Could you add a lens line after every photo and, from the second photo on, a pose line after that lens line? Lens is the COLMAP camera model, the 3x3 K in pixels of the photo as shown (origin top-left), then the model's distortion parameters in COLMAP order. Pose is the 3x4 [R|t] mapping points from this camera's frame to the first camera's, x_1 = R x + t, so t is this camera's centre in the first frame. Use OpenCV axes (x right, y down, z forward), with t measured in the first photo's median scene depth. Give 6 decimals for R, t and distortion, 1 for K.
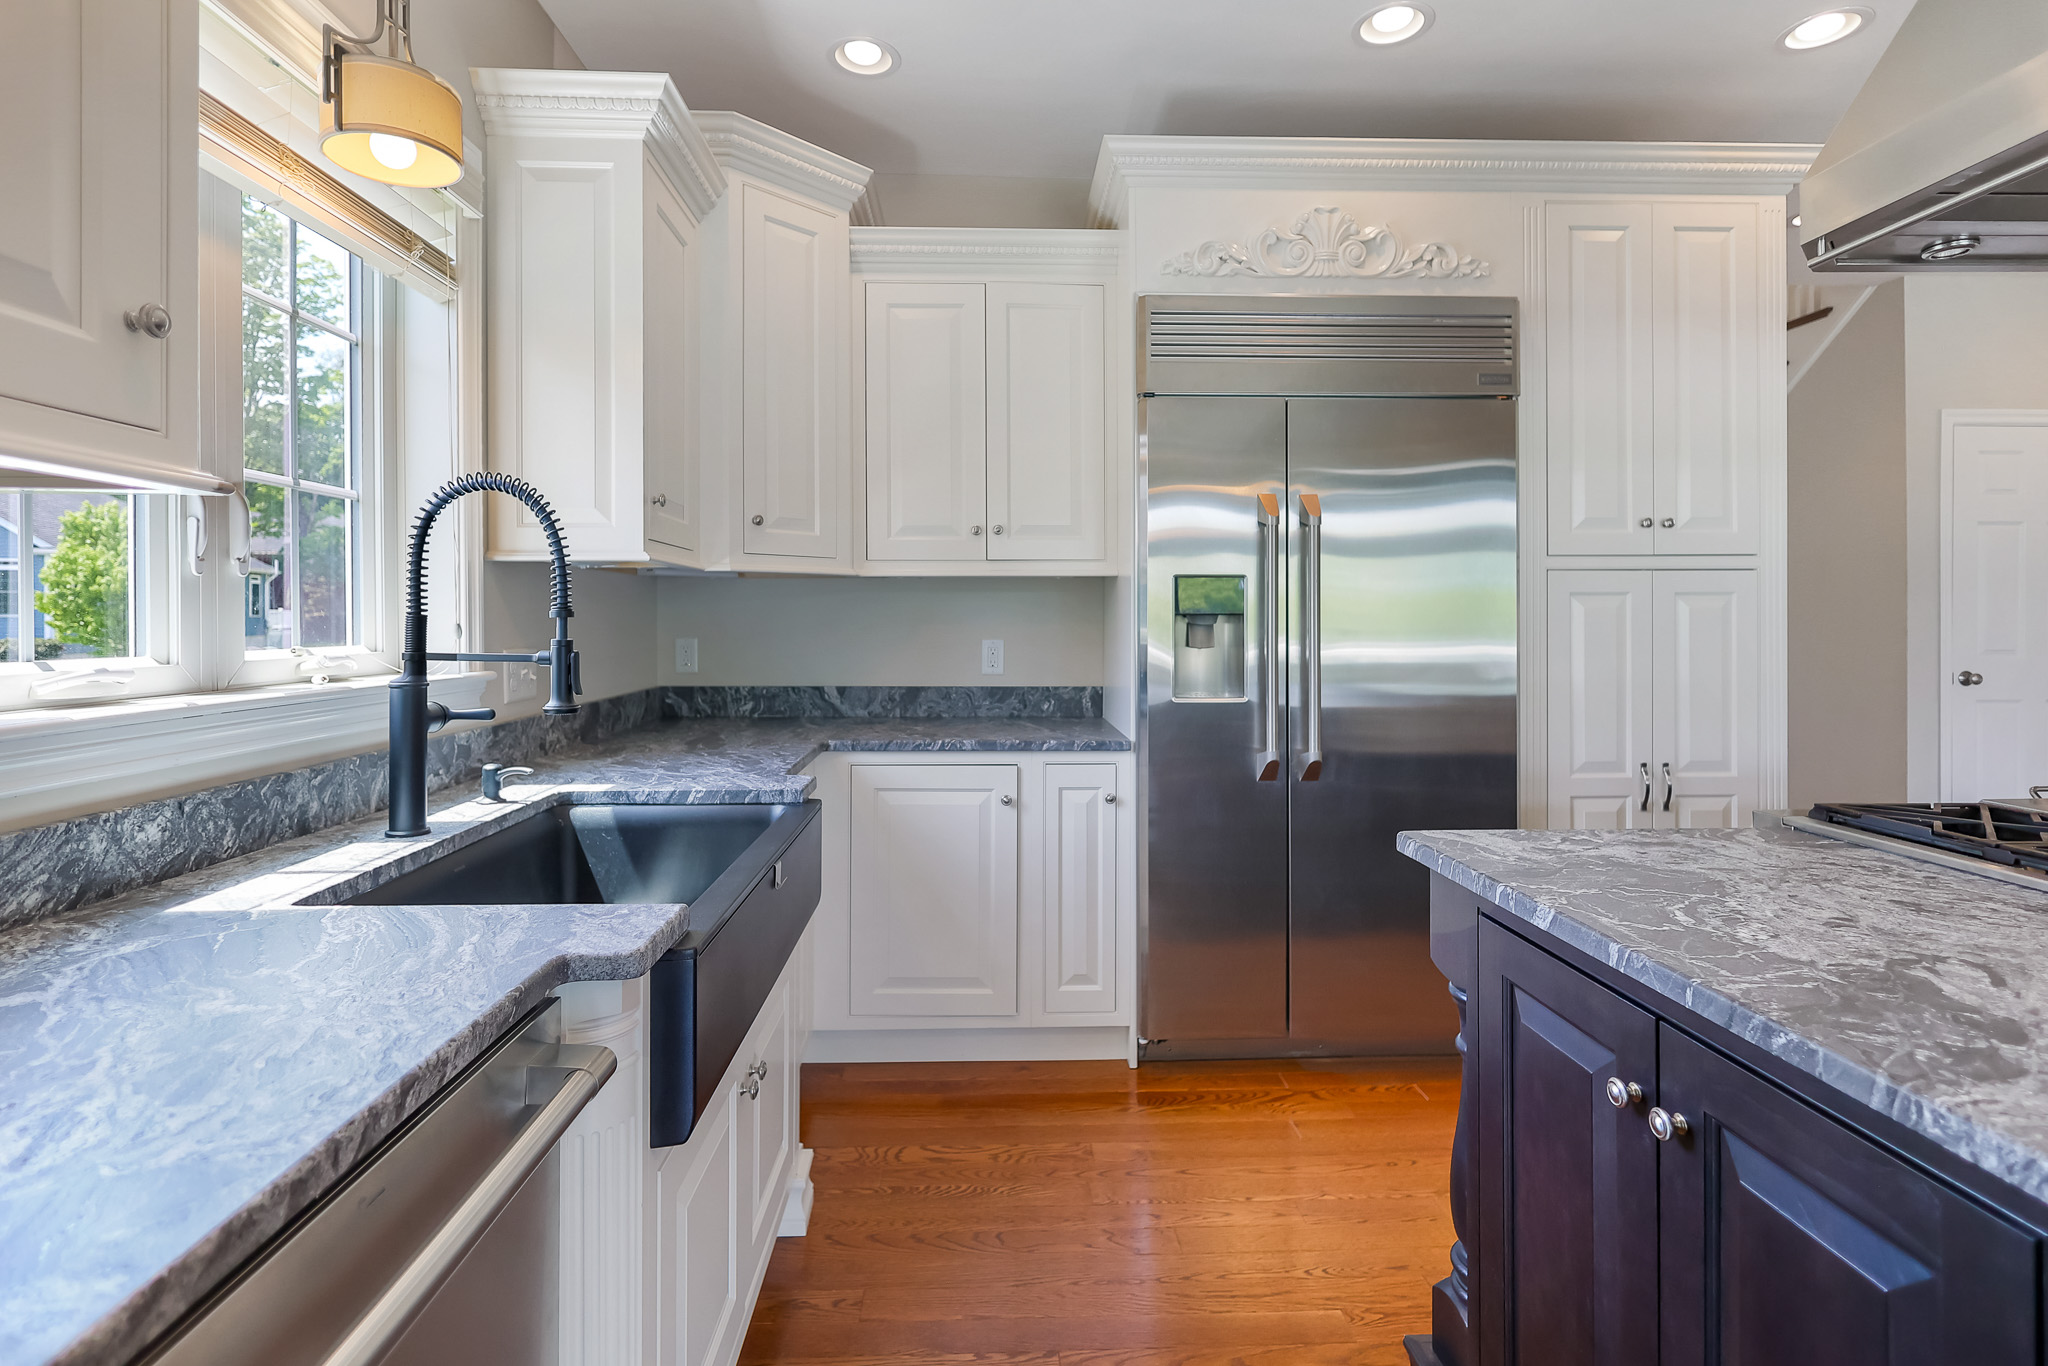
lens RADIAL K [[977.4, 0, 1020.6], [0, 977.4, 622.0], [0, 0, 1]] dist [0.002981, -0.002235]
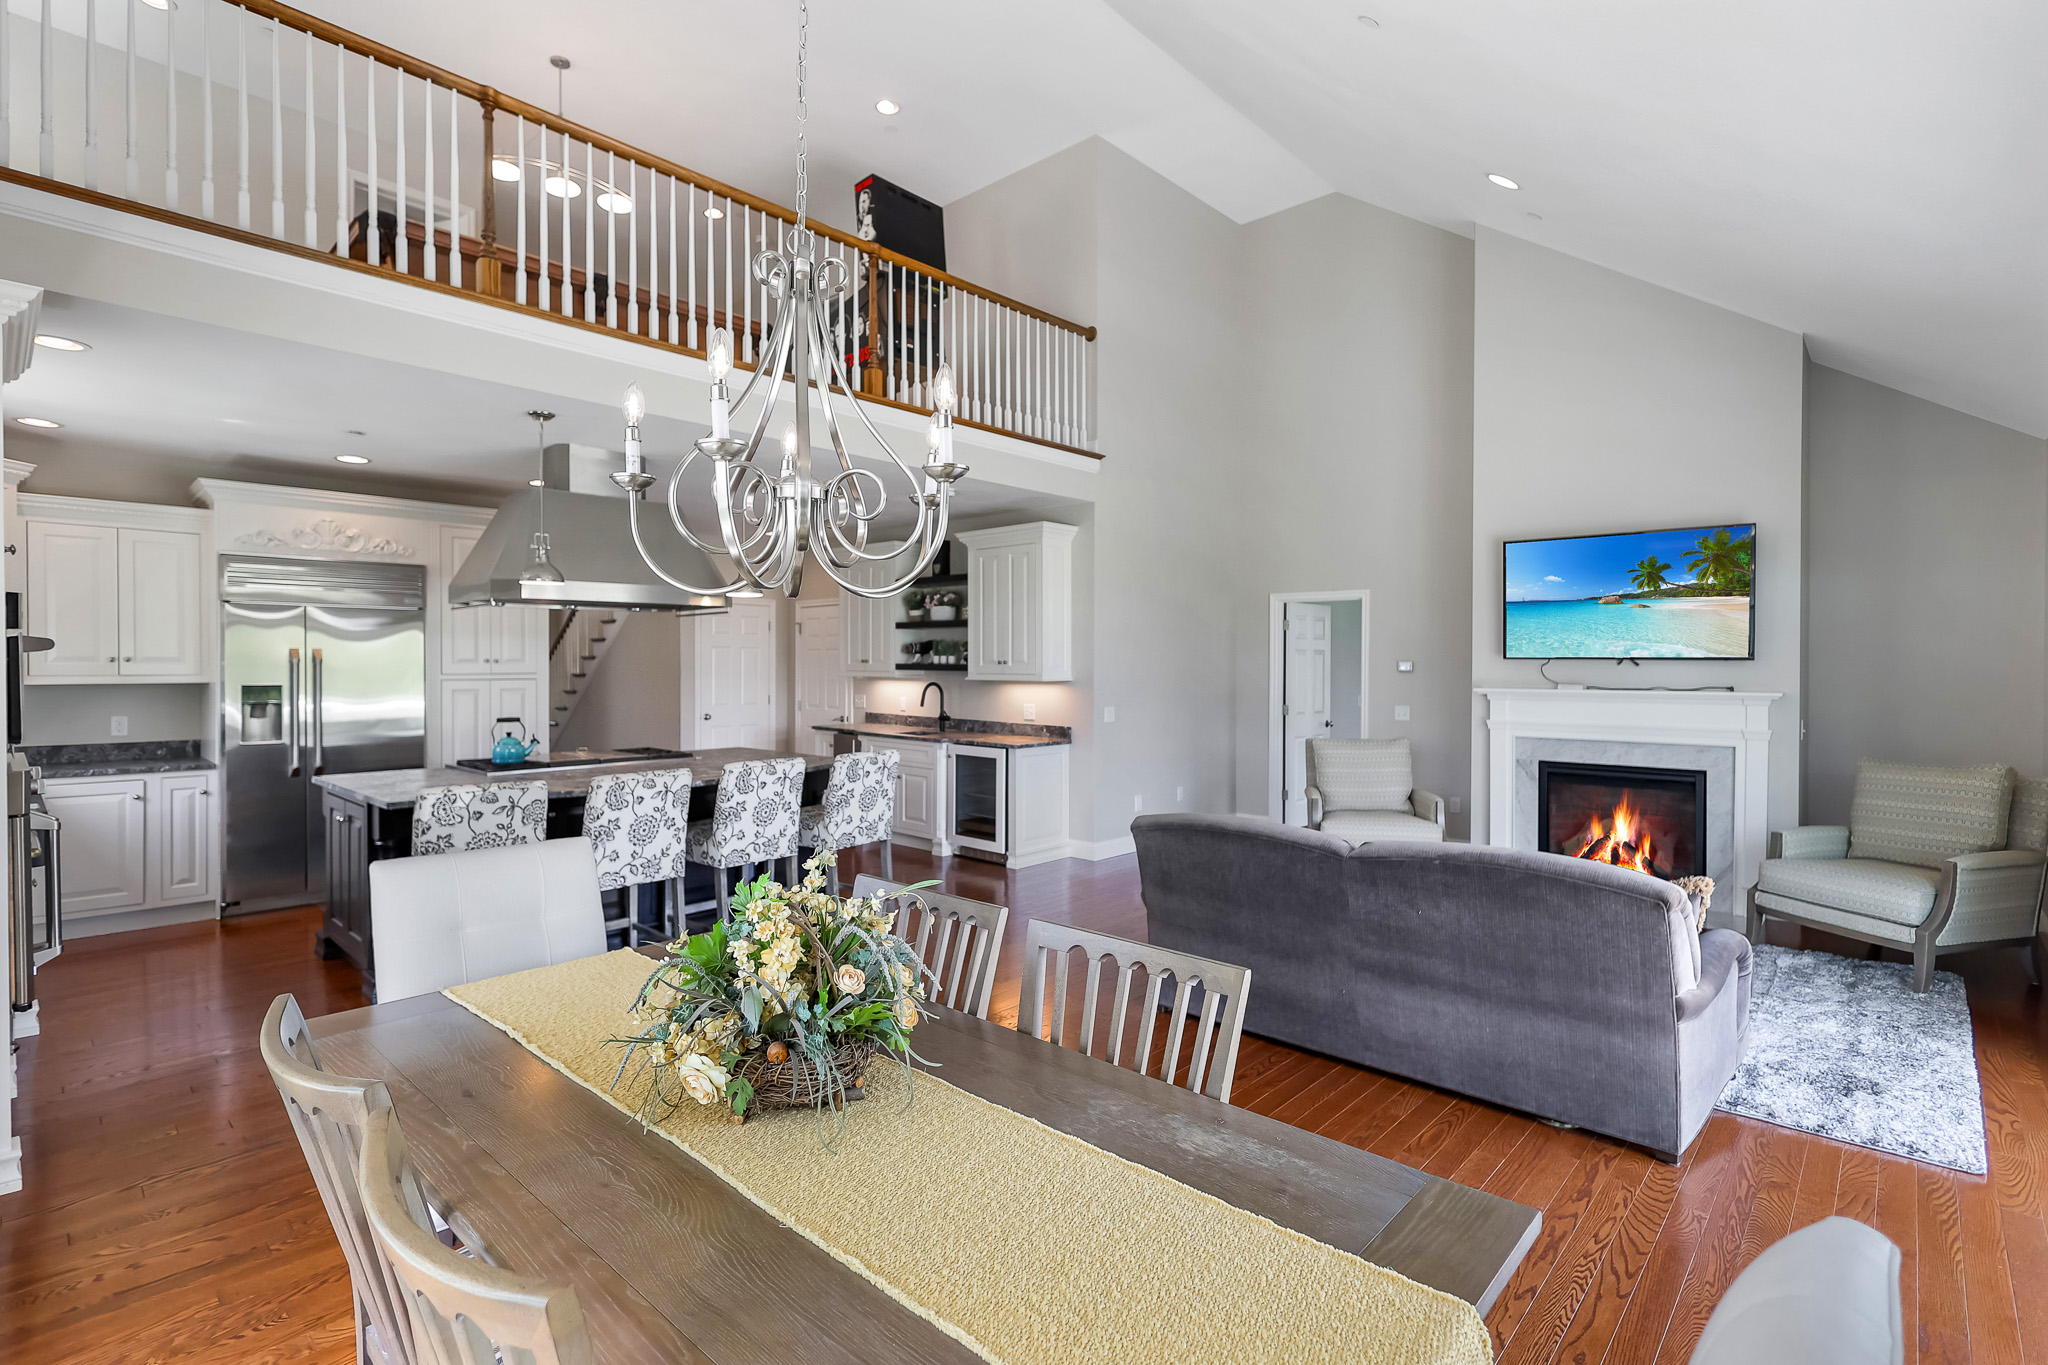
lens RADIAL K [[977.4, 0, 1014.8], [0, 977.4, 669.3], [0, 0, 1]] dist [0.002981, -0.002235]
pose [[0.719277, -0.002234, 0.694719, -0.113851], [0.000339, 0.999996, 0.002864, -0.087682], [-0.694723, -0.001824, 0.719275, -1.712199]]
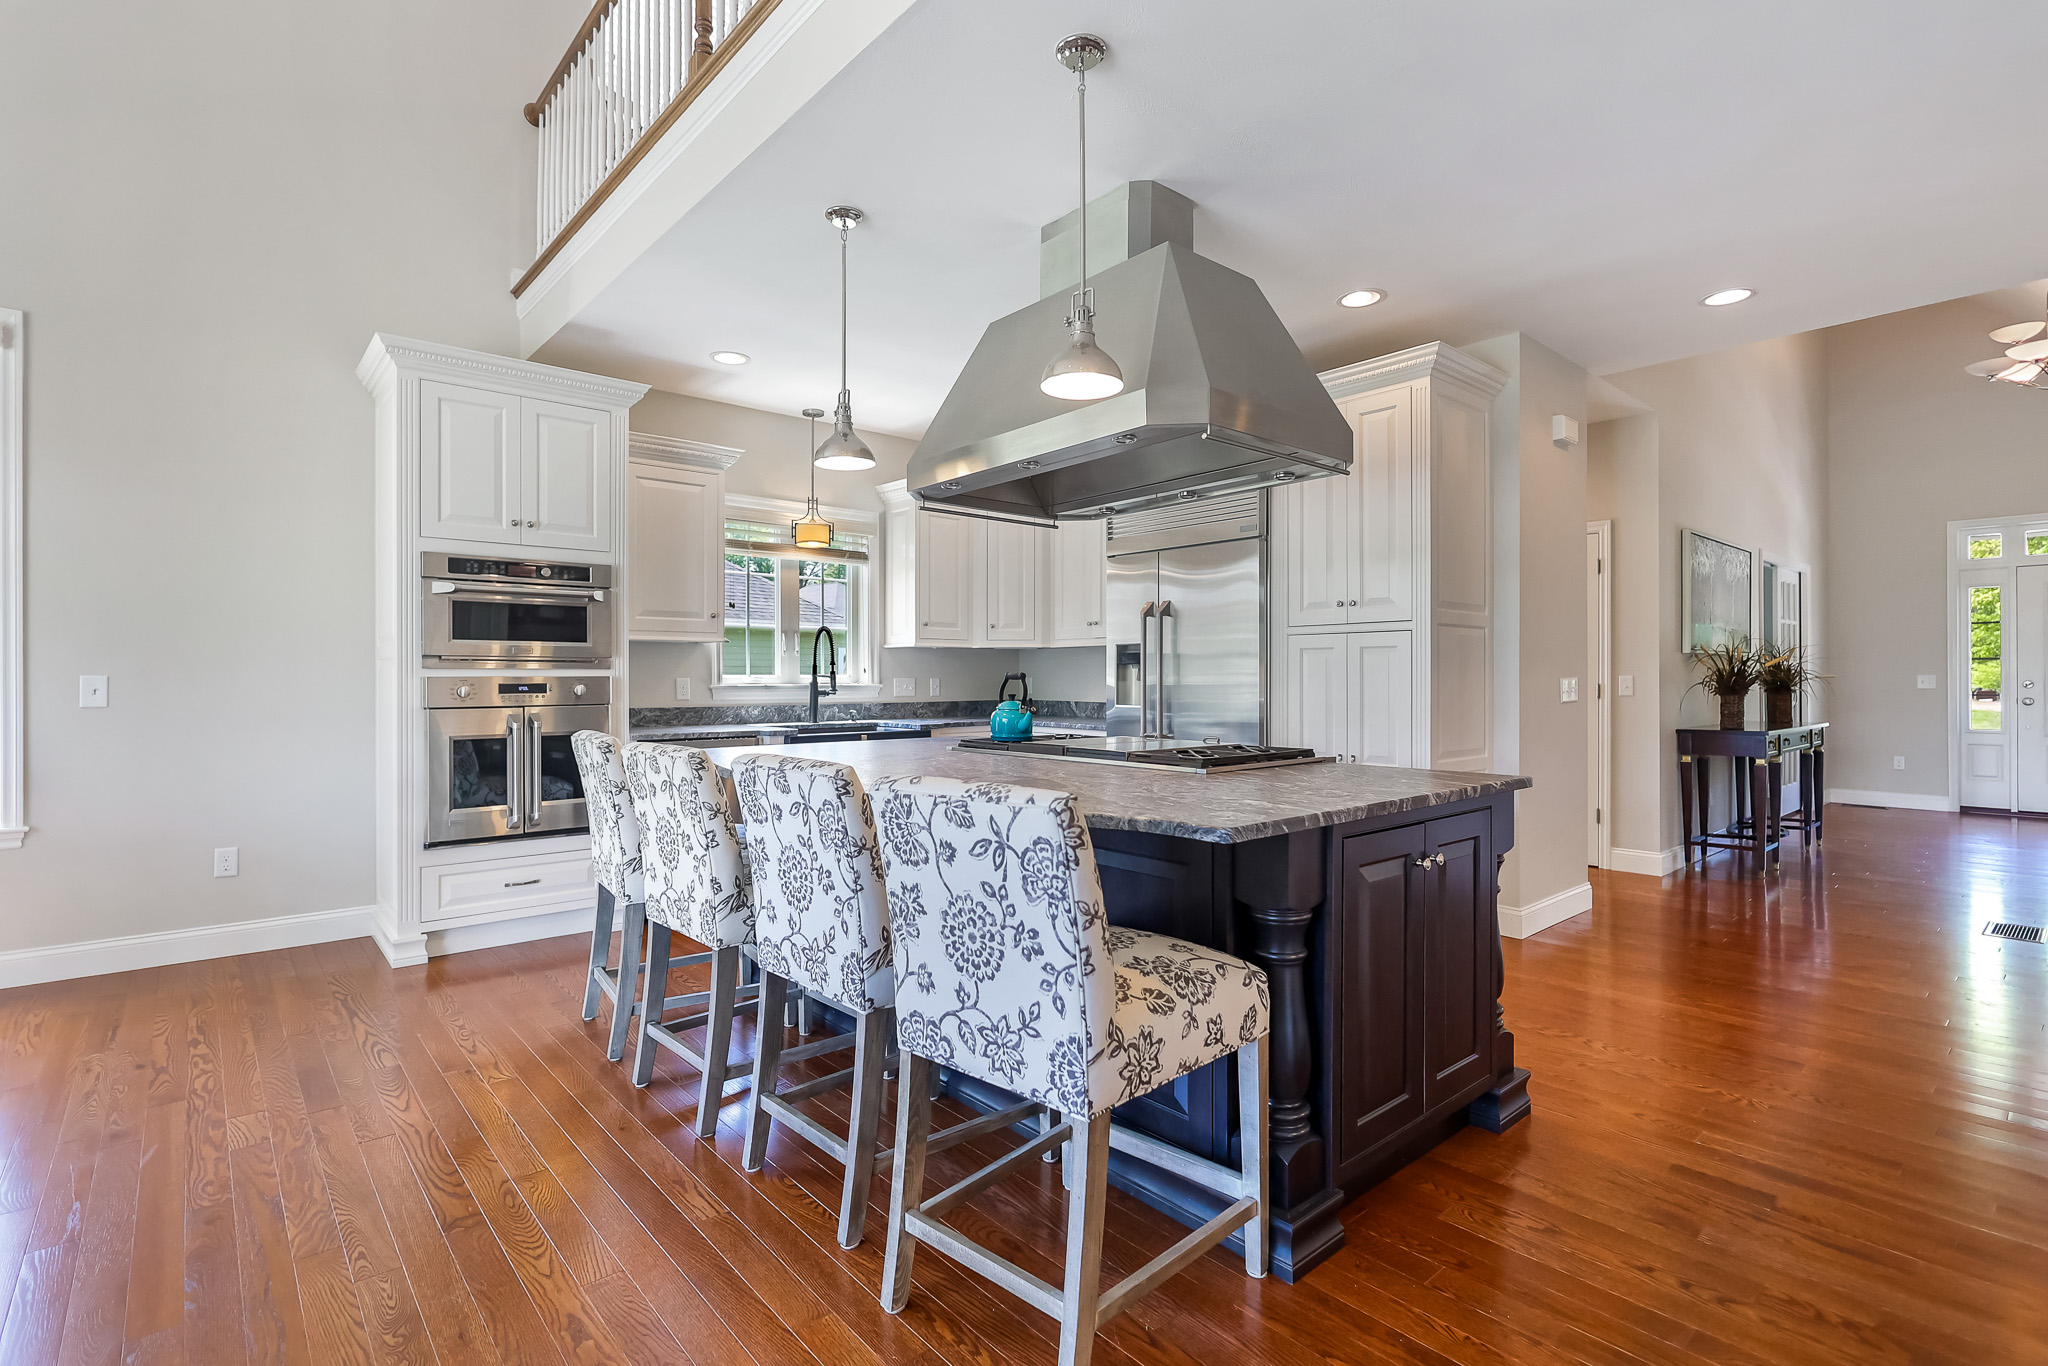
lens RADIAL K [[977.4, 0, 1021.2], [0, 977.4, 679.5], [0, 0, 1]] dist [0.002981, -0.002235]
pose [[0.616373, 0.002876, -0.787449, 1.598546], [-0.005056, 0.999987, -0.000305, 0.025546], [0.787438, 0.004170, 0.616379, -0.387678]]
